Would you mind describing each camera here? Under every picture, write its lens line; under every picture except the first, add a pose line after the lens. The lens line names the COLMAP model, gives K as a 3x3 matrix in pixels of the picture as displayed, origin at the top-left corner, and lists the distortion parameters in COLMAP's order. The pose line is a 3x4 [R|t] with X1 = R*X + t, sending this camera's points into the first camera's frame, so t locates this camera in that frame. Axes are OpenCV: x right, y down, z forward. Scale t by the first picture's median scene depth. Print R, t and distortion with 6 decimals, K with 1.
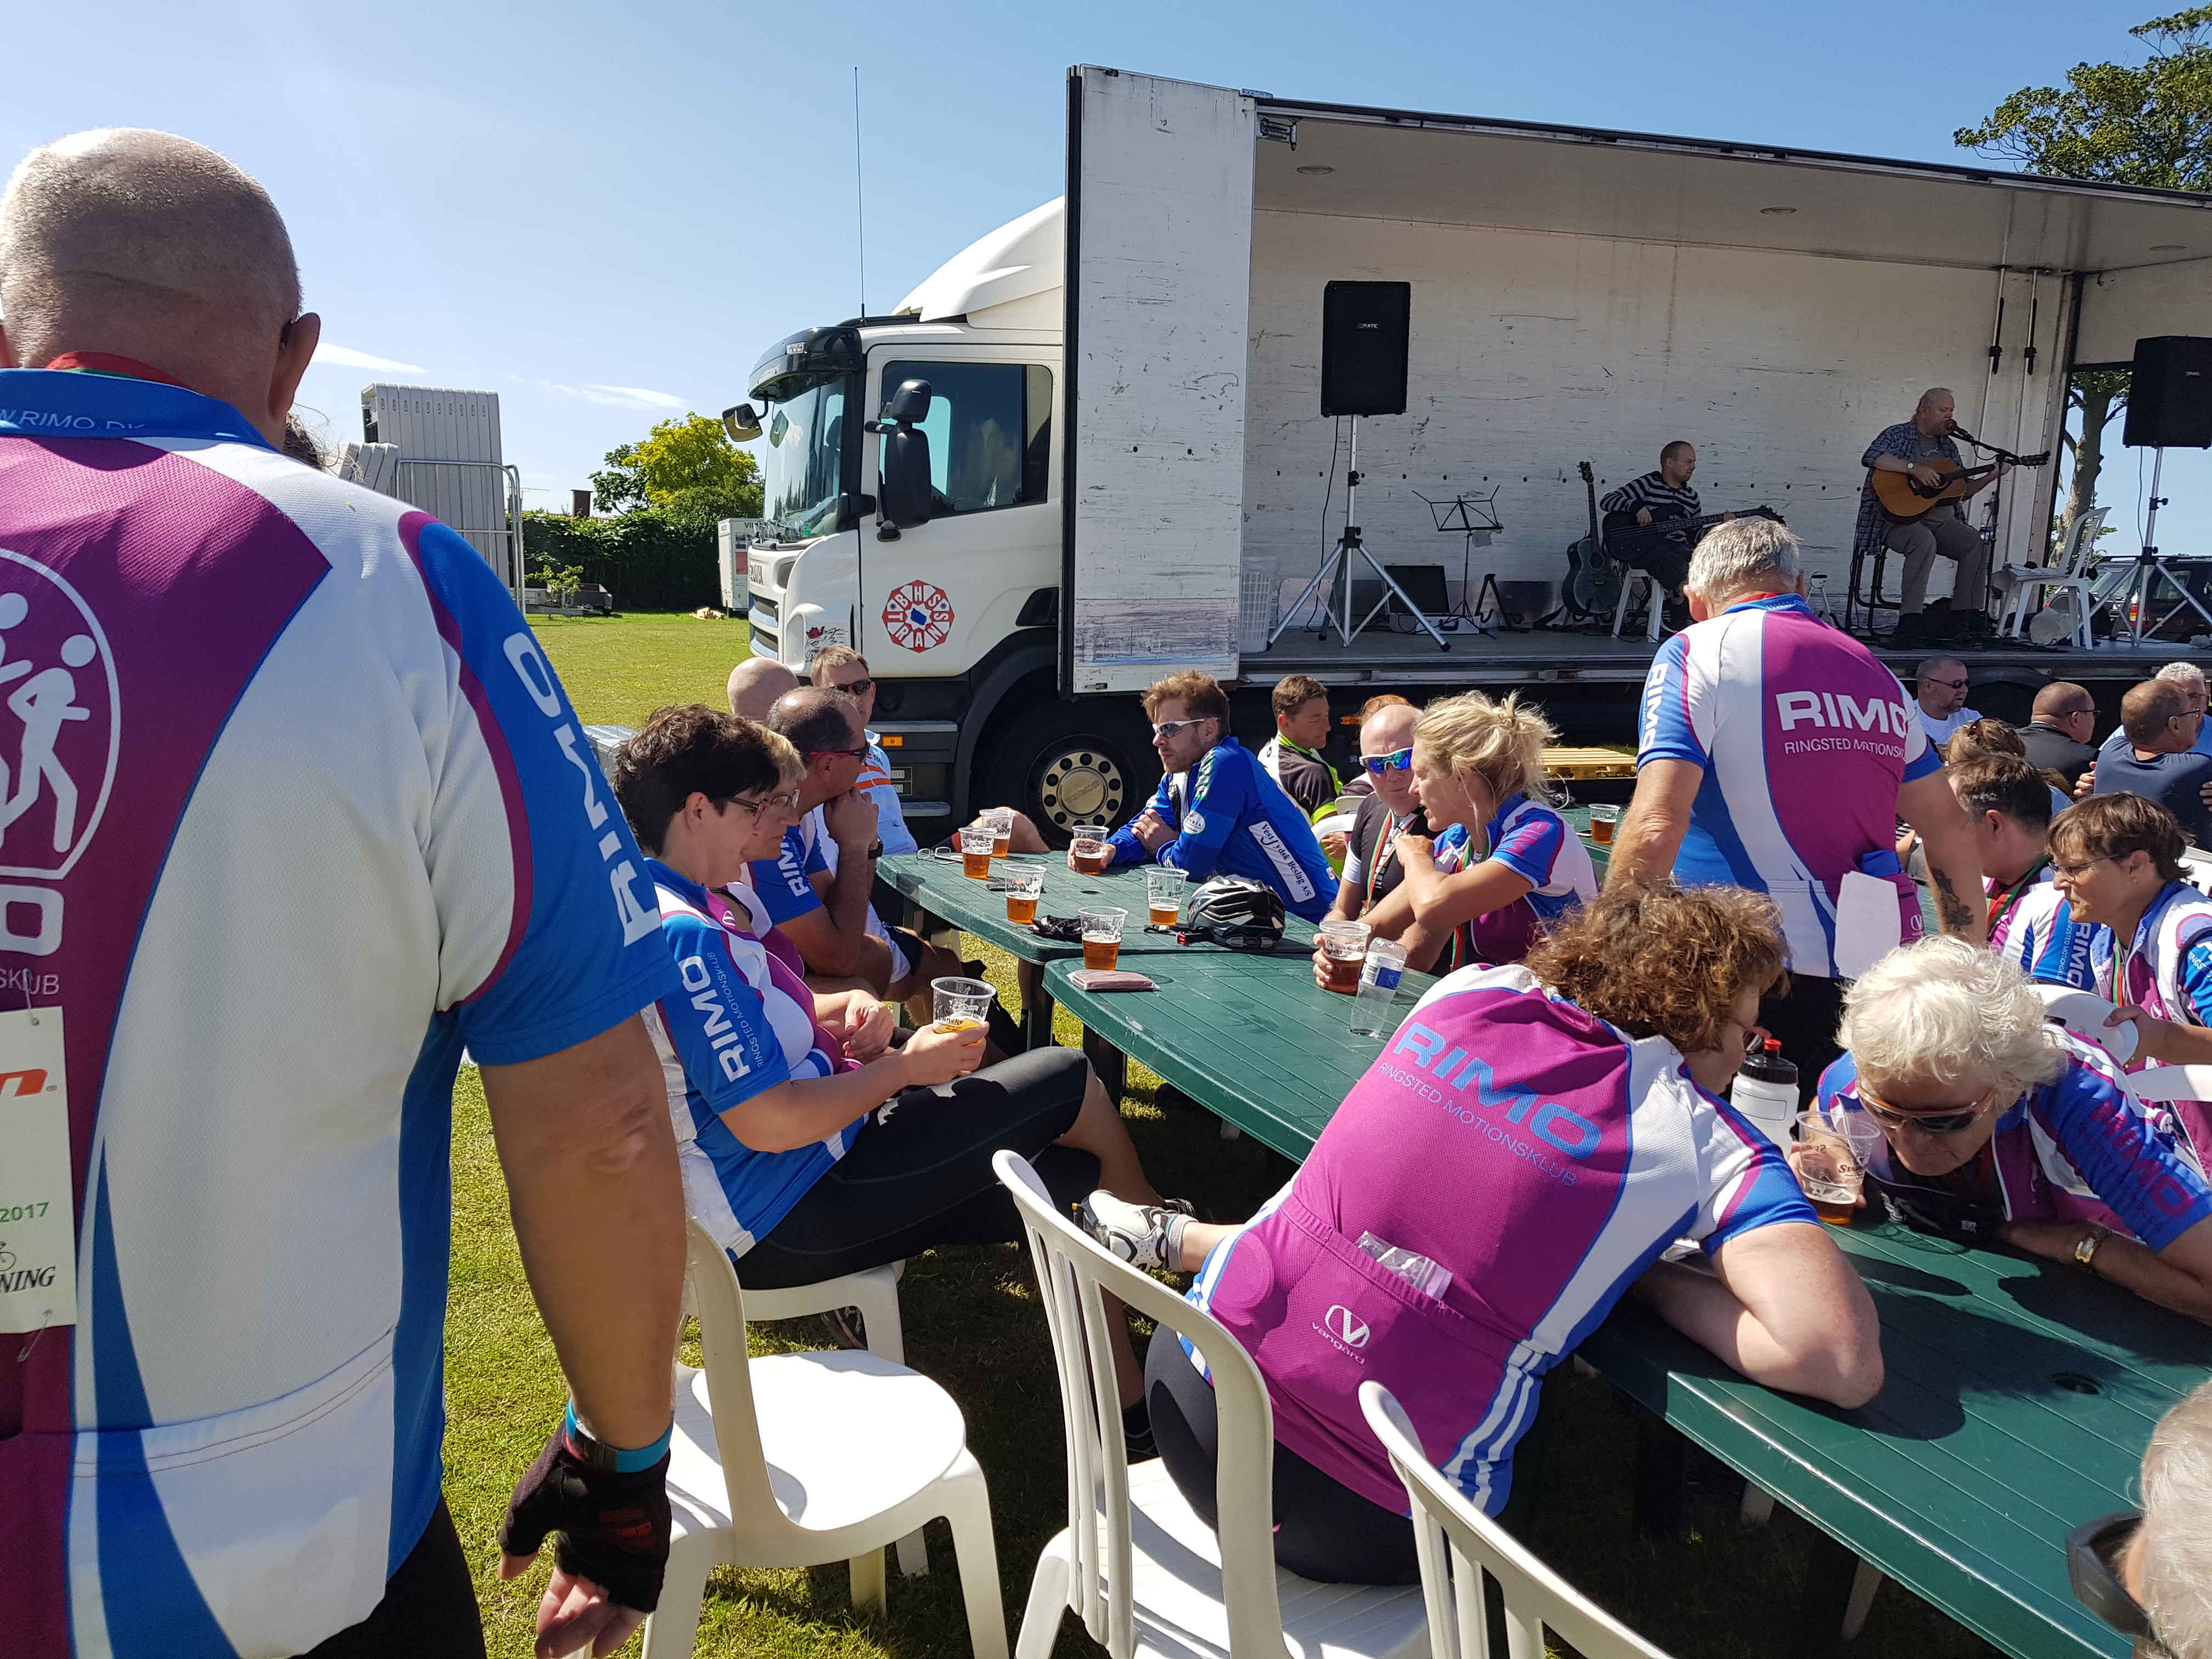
lens RADIAL K [[1693.7, 0, 1072.4], [0, 1693.7, 817.1], [0, 0, 1]] dist [0.076160, -0.126082]
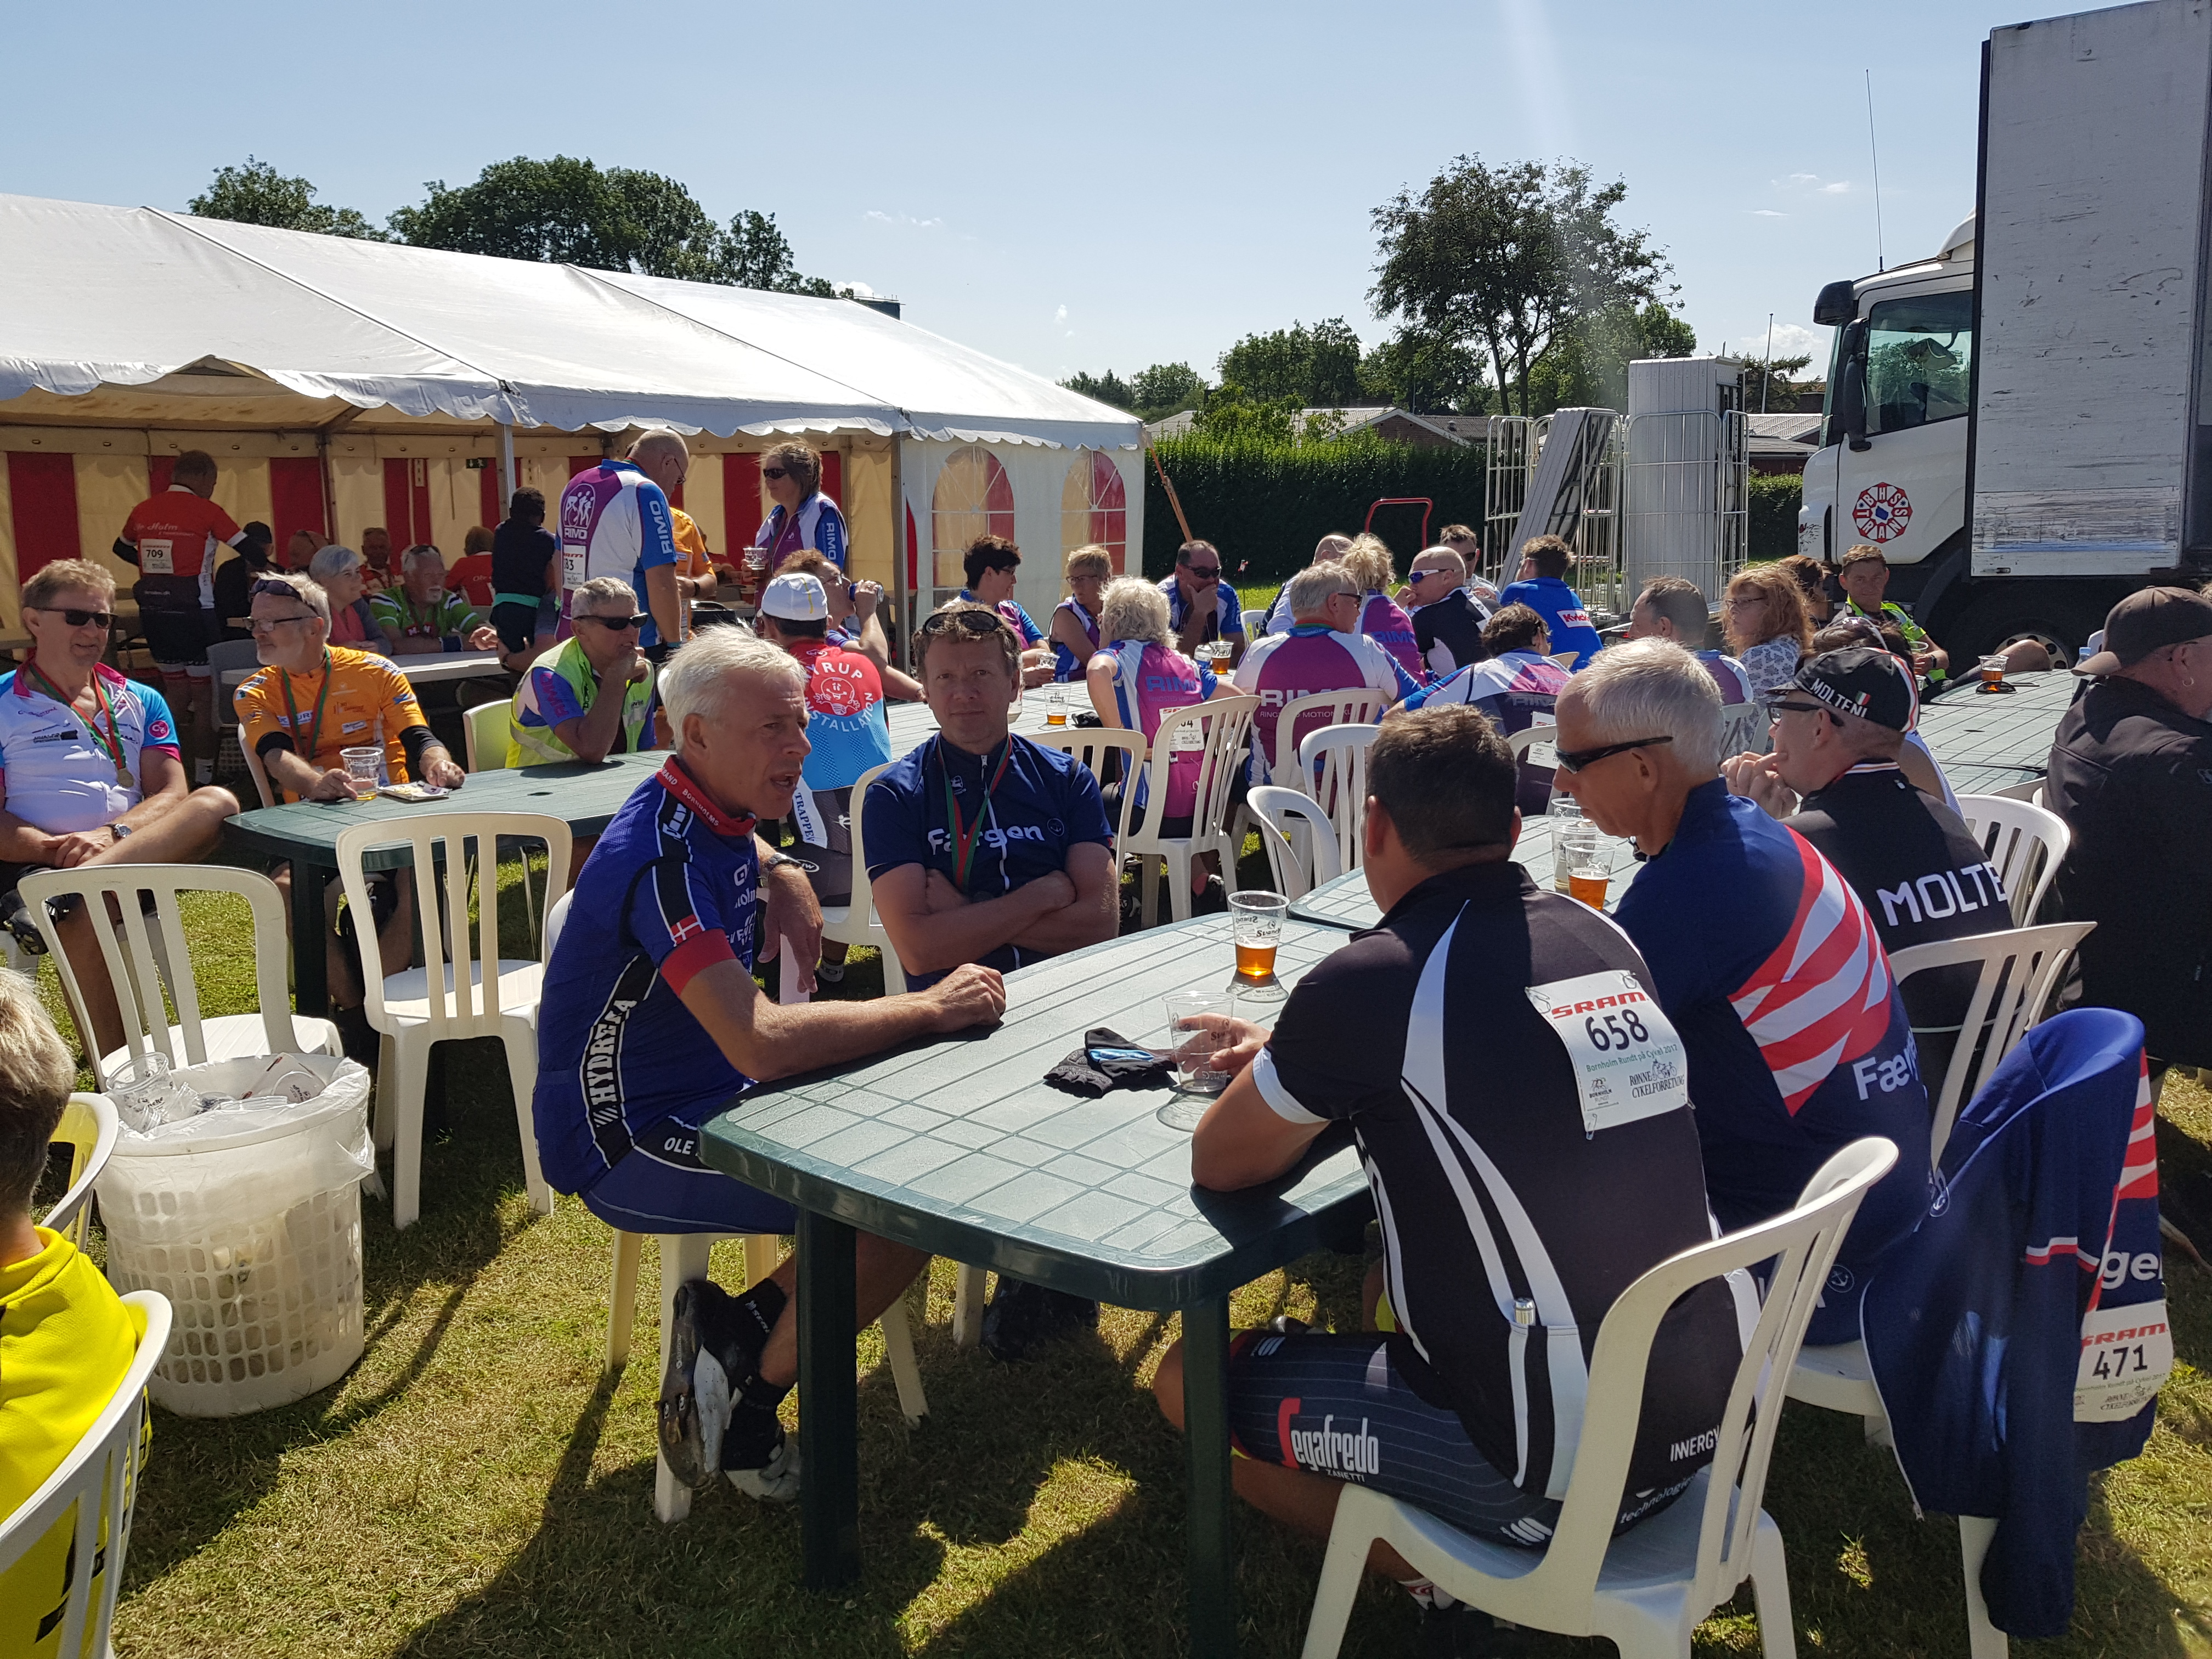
lens RADIAL K [[1710.0, 0, 1095.4], [0, 1710.0, 822.5], [0, 0, 1]] dist [0.024636, -0.060493]
pose [[0.449555, 0.127640, -0.884086, 0.743420], [-0.096986, 0.990862, 0.093739, 0.038131], [0.887972, 0.043603, 0.457826, -0.038239]]
